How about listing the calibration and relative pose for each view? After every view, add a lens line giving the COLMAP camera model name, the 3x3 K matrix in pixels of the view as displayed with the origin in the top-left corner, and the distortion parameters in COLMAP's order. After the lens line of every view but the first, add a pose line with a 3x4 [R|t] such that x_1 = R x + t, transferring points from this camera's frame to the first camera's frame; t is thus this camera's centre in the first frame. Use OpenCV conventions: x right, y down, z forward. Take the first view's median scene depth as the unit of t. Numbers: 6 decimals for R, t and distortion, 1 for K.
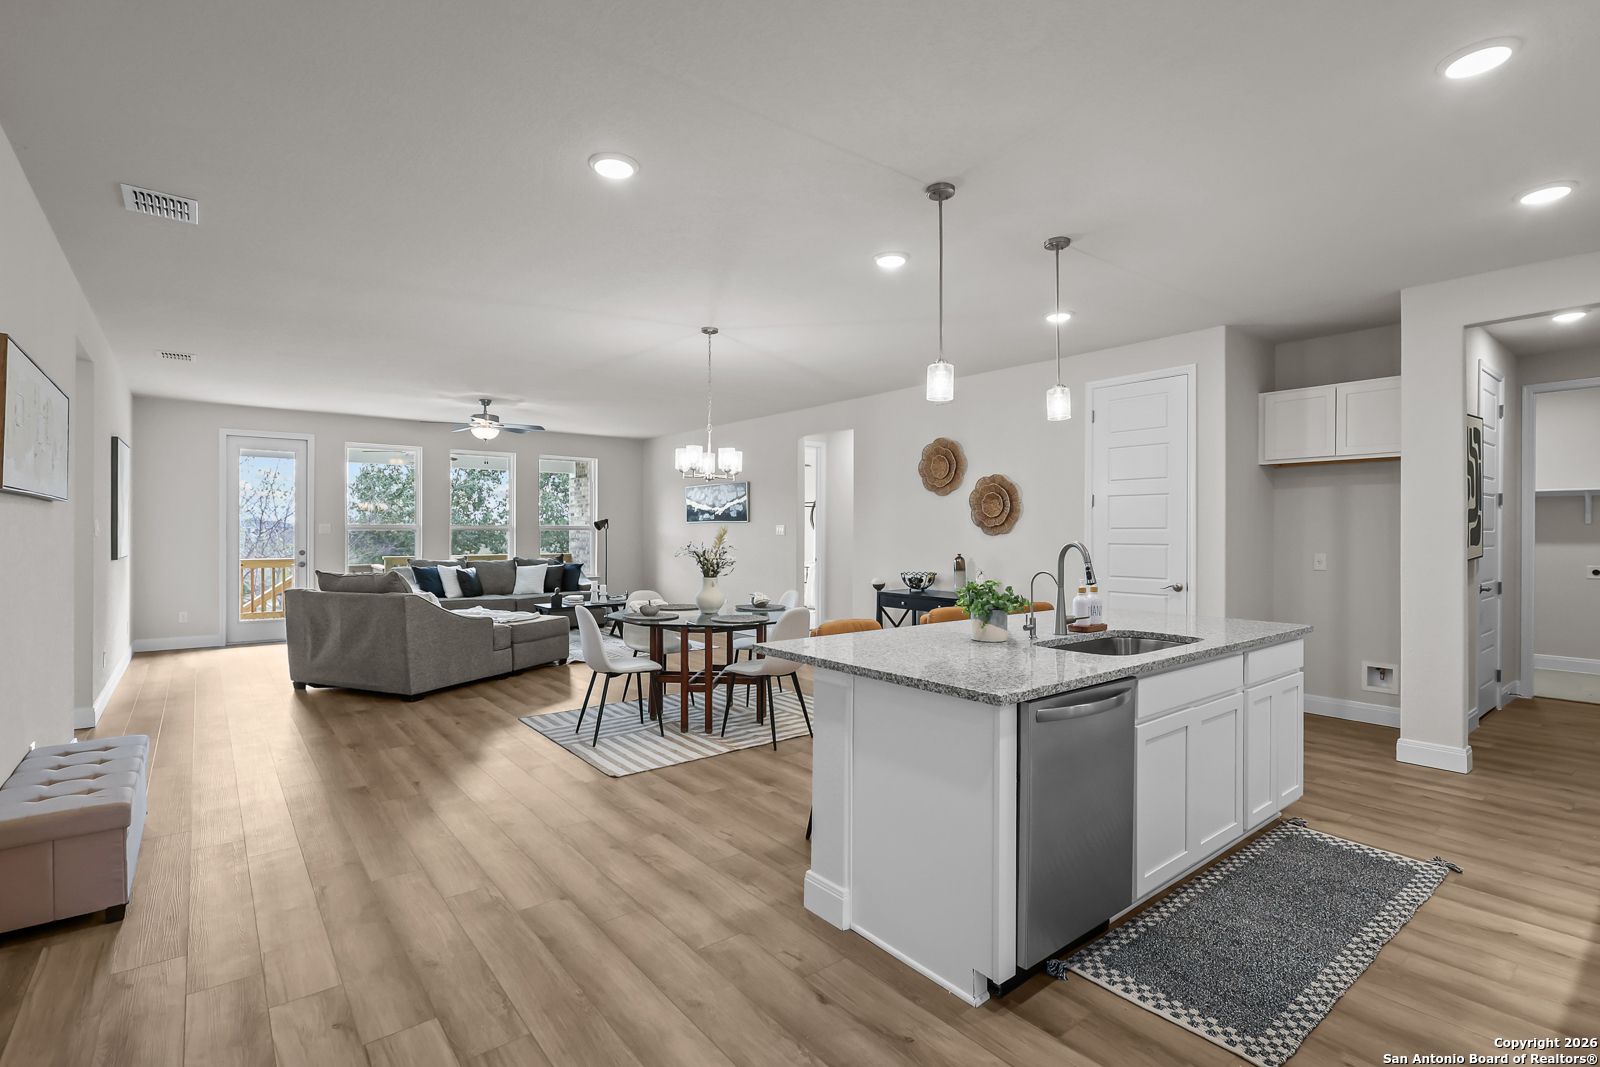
lens RADIAL K [[740.3, 0, 789.5], [0, 740.3, 533.0], [0, 0, 1]] dist [-0.002105, 0.000563]
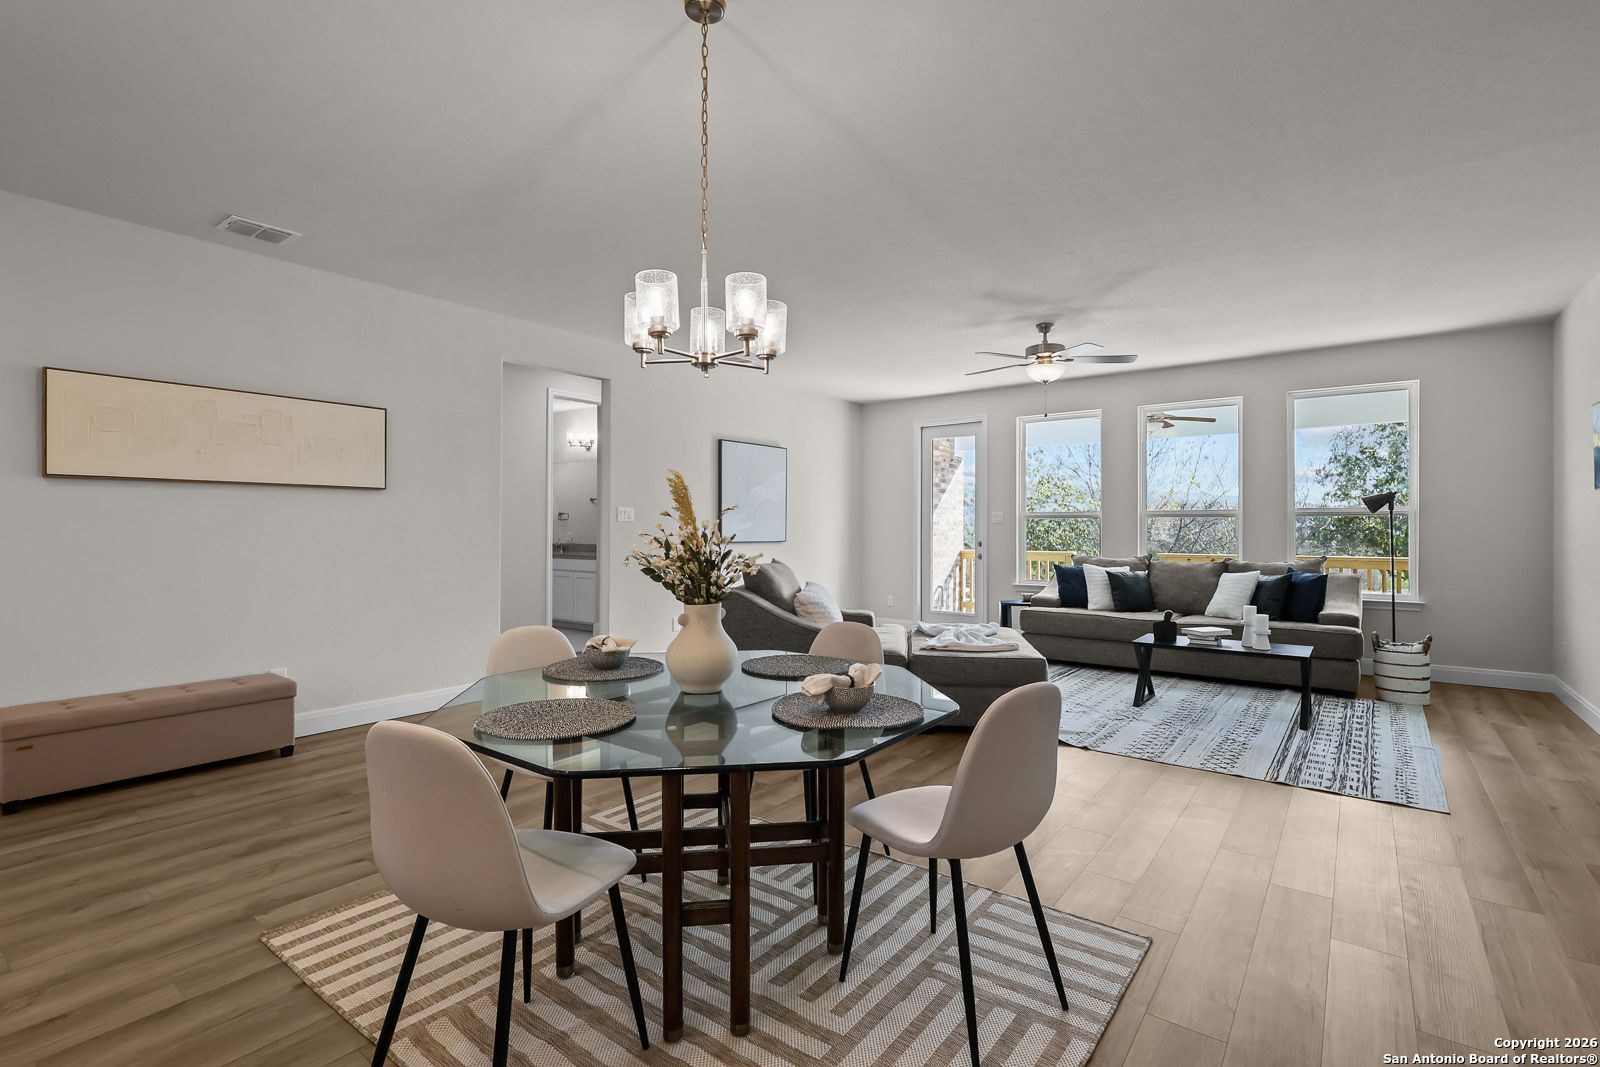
lens RADIAL K [[740.3, 0, 802.3], [0, 740.3, 528.1], [0, 0, 1]] dist [-0.002105, 0.000563]
pose [[0.259946, -0.003228, -0.965618, 0.186990], [-0.009414, 0.999938, -0.005877, 0.016367], [0.965577, 0.010618, 0.259900, 0.601344]]
